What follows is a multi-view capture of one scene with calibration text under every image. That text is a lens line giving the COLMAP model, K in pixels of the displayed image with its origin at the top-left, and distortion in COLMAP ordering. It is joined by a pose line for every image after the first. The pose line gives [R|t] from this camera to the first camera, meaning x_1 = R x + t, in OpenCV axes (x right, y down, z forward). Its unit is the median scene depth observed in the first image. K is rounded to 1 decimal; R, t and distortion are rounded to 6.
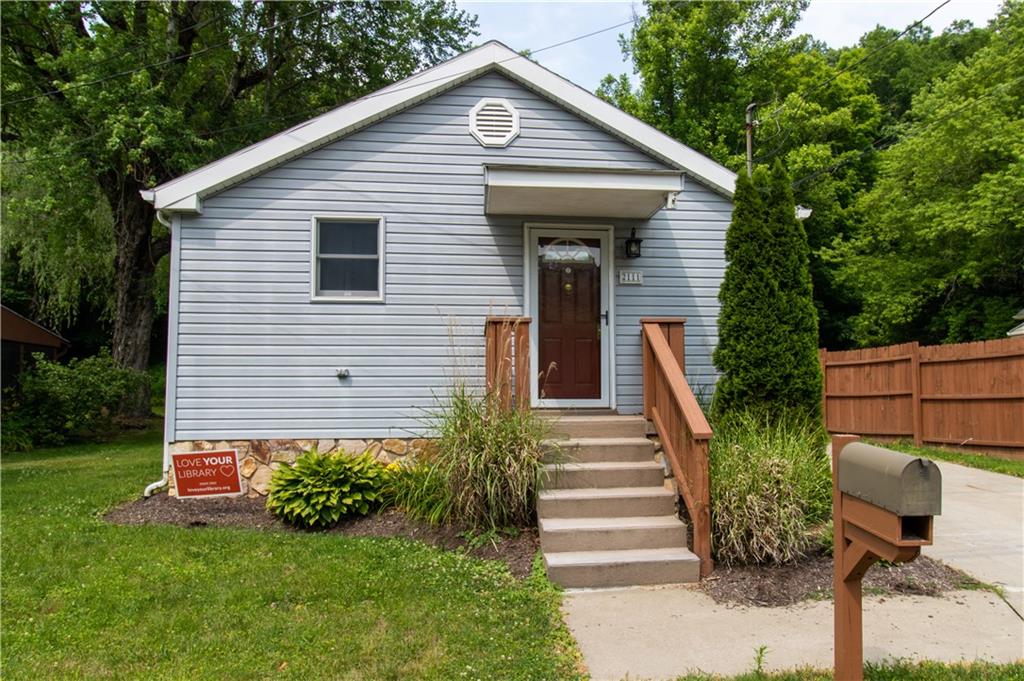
lens RADIAL K [[701.9, 0, 512.0], [0, 701.9, 340.5], [0, 0, 1]] dist [0.004863, 0.003031]
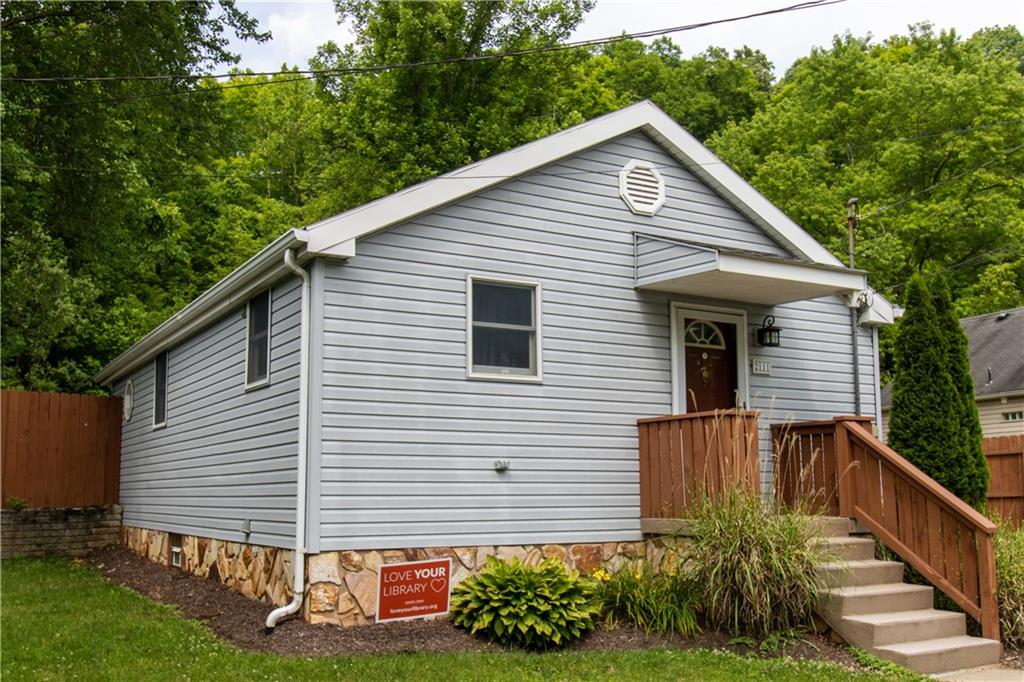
lens RADIAL K [[1037.5, 0, 512.0], [0, 1037.5, 341.0], [0, 0, 1]] dist [0.005933, 0.012736]
pose [[0.911466, 0.061628, 0.406732, -0.723808], [-0.033456, 0.996545, -0.076023, -0.008102], [-0.410012, 0.055684, 0.910379, -0.133495]]
